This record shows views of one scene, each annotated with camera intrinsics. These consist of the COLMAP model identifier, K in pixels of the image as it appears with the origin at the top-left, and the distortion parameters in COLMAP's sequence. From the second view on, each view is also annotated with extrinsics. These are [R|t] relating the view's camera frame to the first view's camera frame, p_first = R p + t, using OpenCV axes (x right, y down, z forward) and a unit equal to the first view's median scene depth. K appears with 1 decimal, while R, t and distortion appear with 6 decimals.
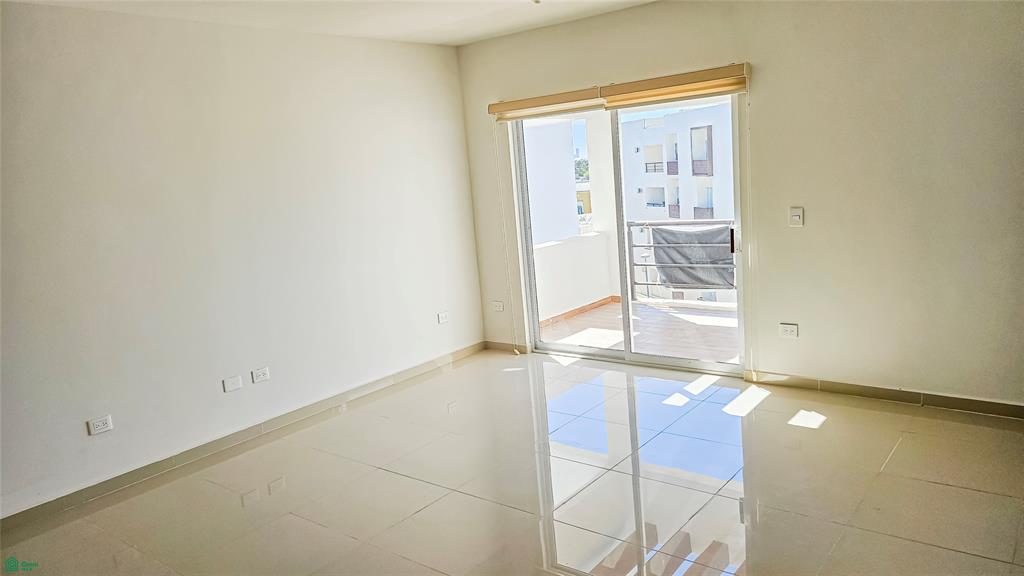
lens RADIAL K [[724.4, 0, 518.3], [0, 724.4, 292.1], [0, 0, 1]] dist [0.065157, -0.044094]
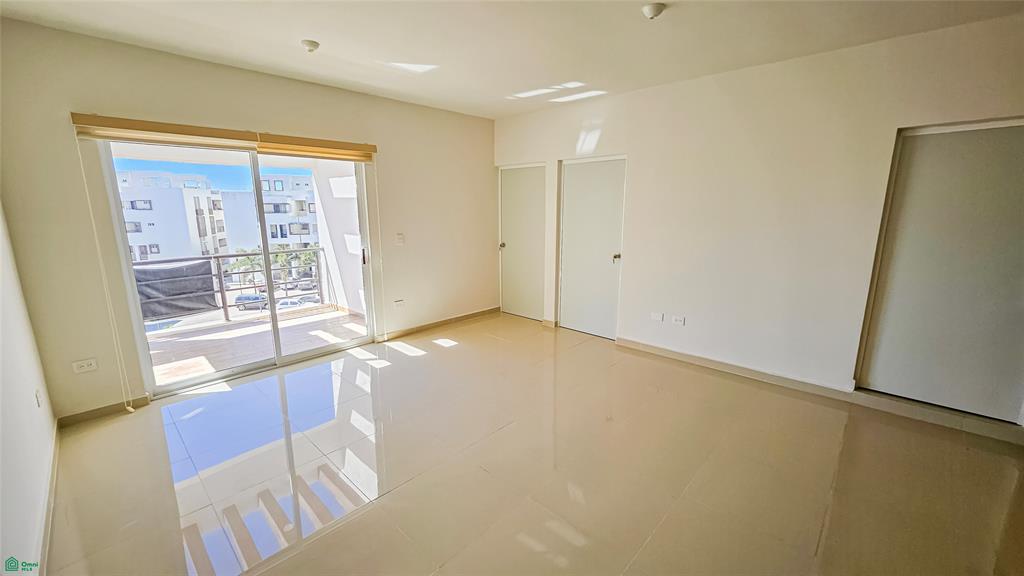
lens RADIAL K [[408.1, 0, 504.8], [0, 408.1, 285.5], [0, 0, 1]] dist [0.004970, -0.001895]
pose [[0.083408, -0.111208, 0.990291, -0.459312], [0.170518, 0.980690, 0.095768, -0.034601], [-0.981818, 0.160874, 0.100760, 0.518653]]
